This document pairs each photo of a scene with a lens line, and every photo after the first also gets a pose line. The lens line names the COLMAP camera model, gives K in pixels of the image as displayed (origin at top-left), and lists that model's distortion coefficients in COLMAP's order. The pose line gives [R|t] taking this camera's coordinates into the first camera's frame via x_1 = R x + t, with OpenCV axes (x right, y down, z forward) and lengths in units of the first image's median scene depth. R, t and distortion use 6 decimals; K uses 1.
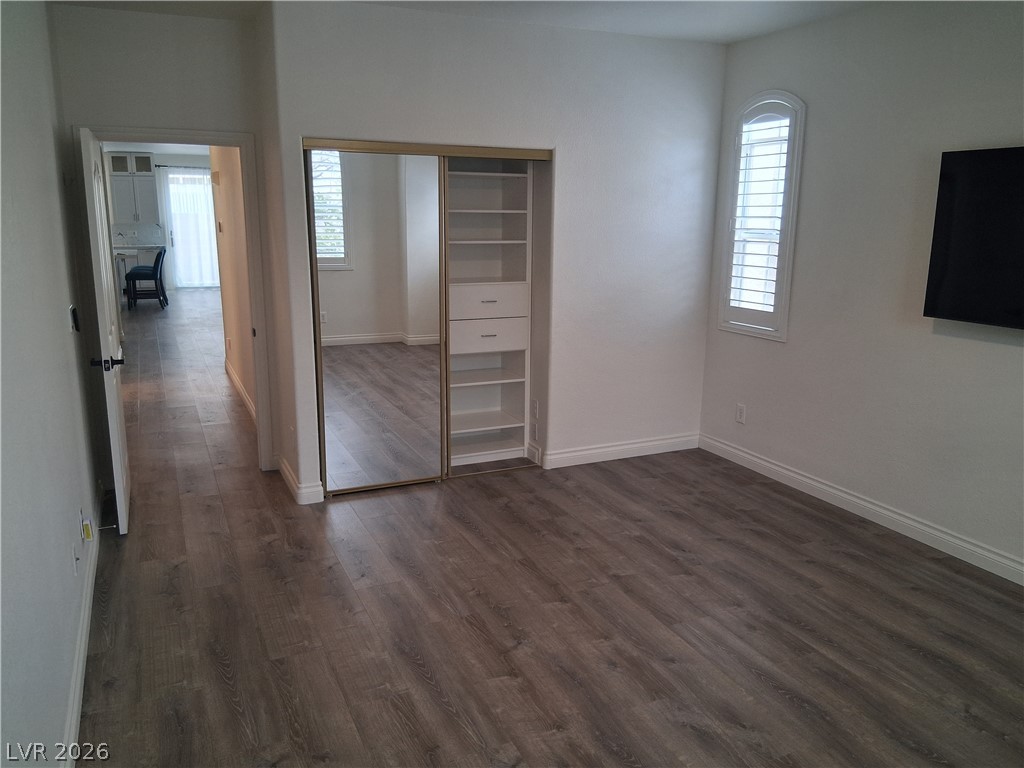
lens RADIAL K [[783.0, 0, 515.7], [0, 783.0, 387.3], [0, 0, 1]] dist [0.120972, -0.225451]
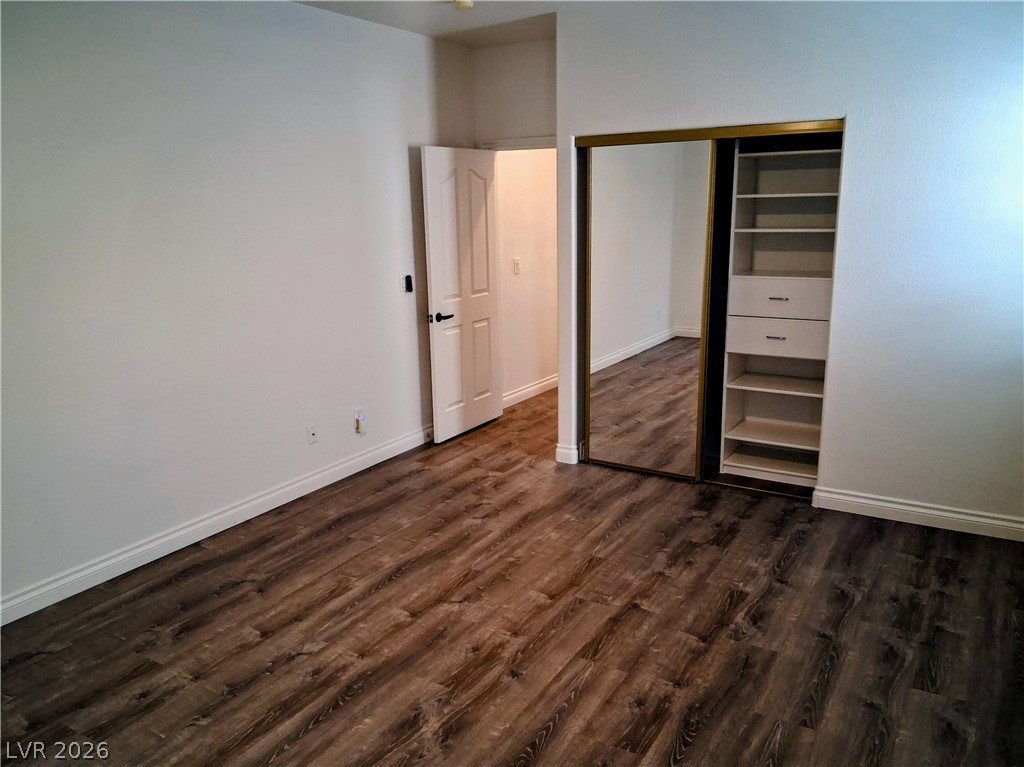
lens RADIAL K [[783.0, 0, 515.7], [0, 783.0, 386.8], [0, 0, 1]] dist [0.120972, -0.225451]
pose [[0.564506, 0.171747, -0.807364, 0.694720], [-0.164608, 0.981891, 0.093780, -0.063030], [0.808850, 0.079959, 0.582554, 0.328113]]
